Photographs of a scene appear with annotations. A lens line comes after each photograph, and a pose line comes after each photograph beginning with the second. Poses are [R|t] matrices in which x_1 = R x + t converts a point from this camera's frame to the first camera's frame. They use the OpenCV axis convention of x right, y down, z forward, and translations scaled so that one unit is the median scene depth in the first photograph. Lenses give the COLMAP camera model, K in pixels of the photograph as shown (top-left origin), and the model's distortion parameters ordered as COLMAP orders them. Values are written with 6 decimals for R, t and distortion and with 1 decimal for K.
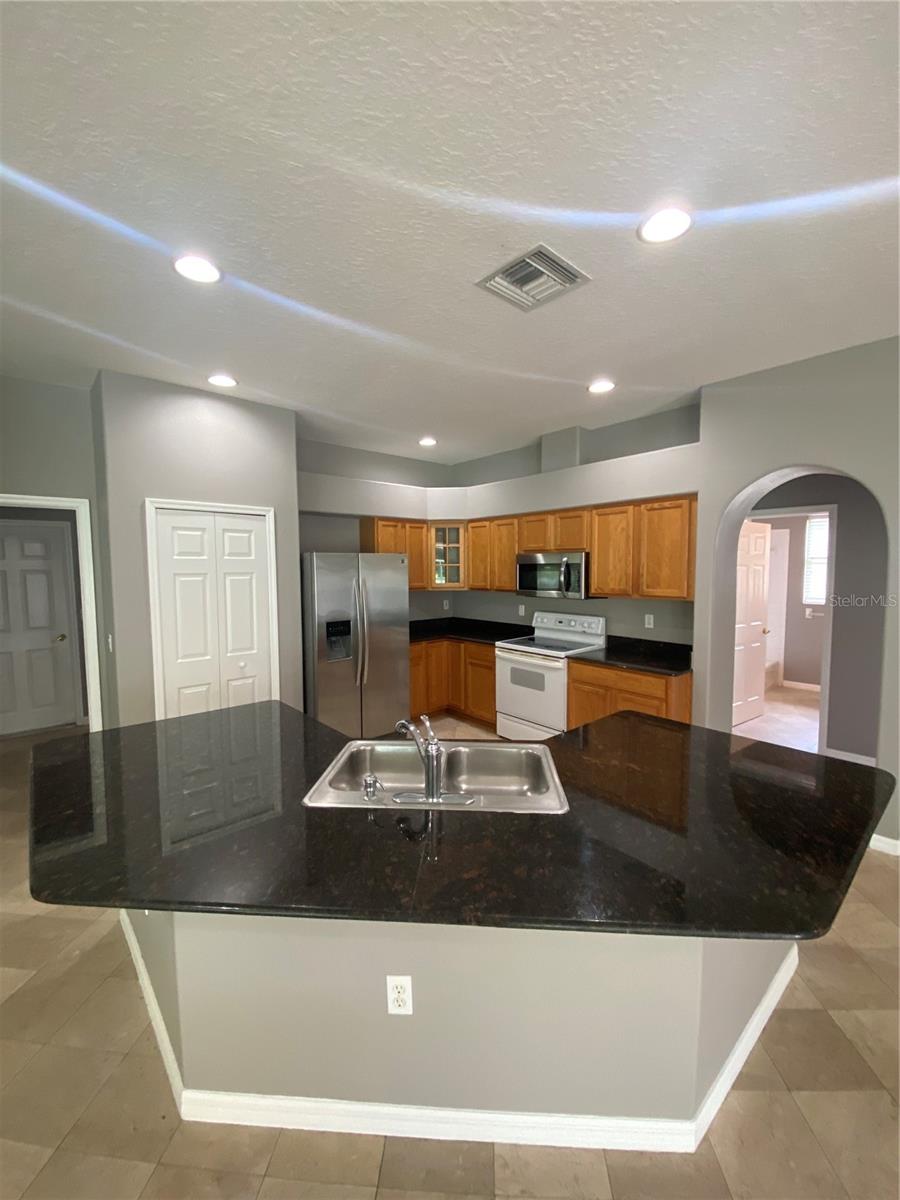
lens RADIAL K [[487.1, 0, 450.9], [0, 487.1, 600.4], [0, 0, 1]] dist [-0.000499, -0.000898]
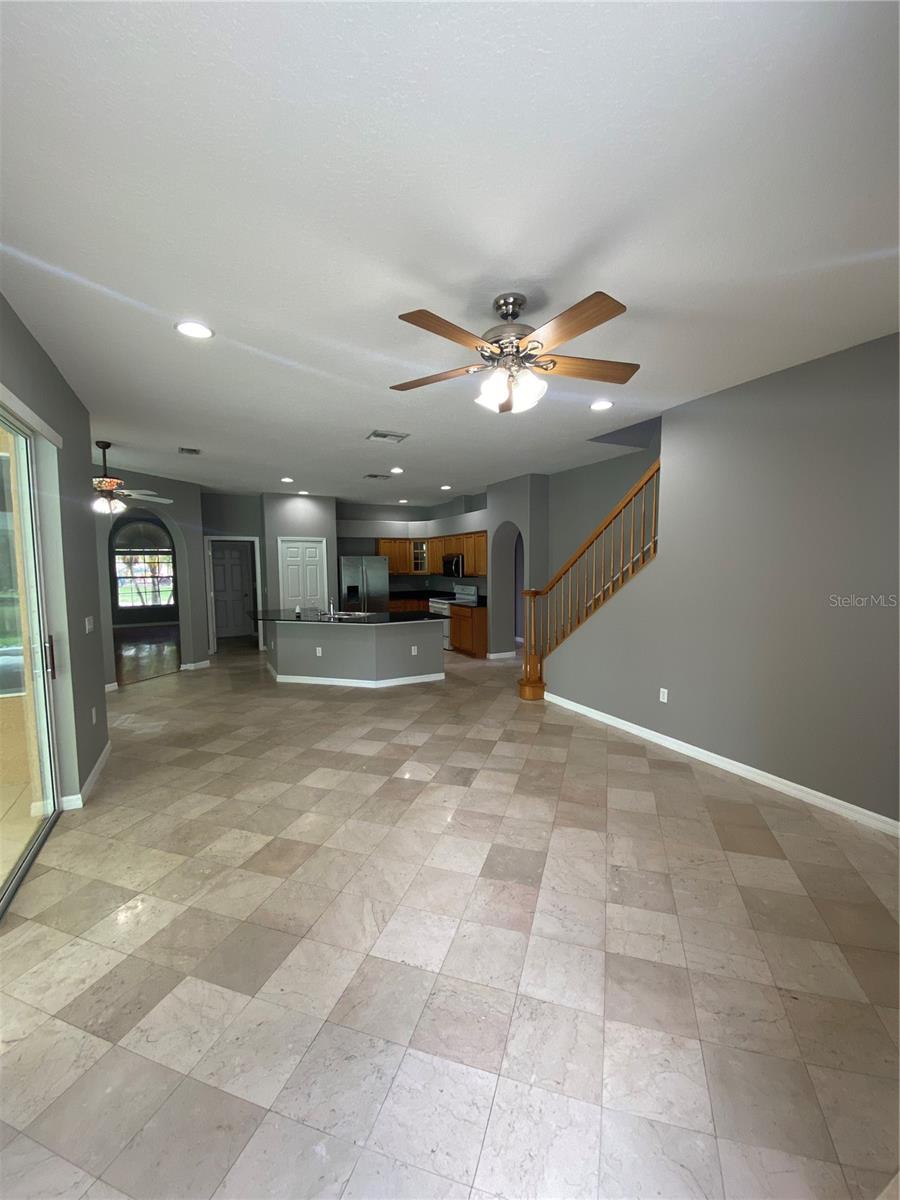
lens RADIAL K [[487.1, 0, 452.0], [0, 487.1, 600.7], [0, 0, 1]] dist [-0.000499, -0.000898]
pose [[0.970832, 0.016023, -0.239224, 0.716080], [-0.014346, 0.999859, 0.008750, 0.079224], [0.239330, -0.005063, 0.970925, -1.035252]]
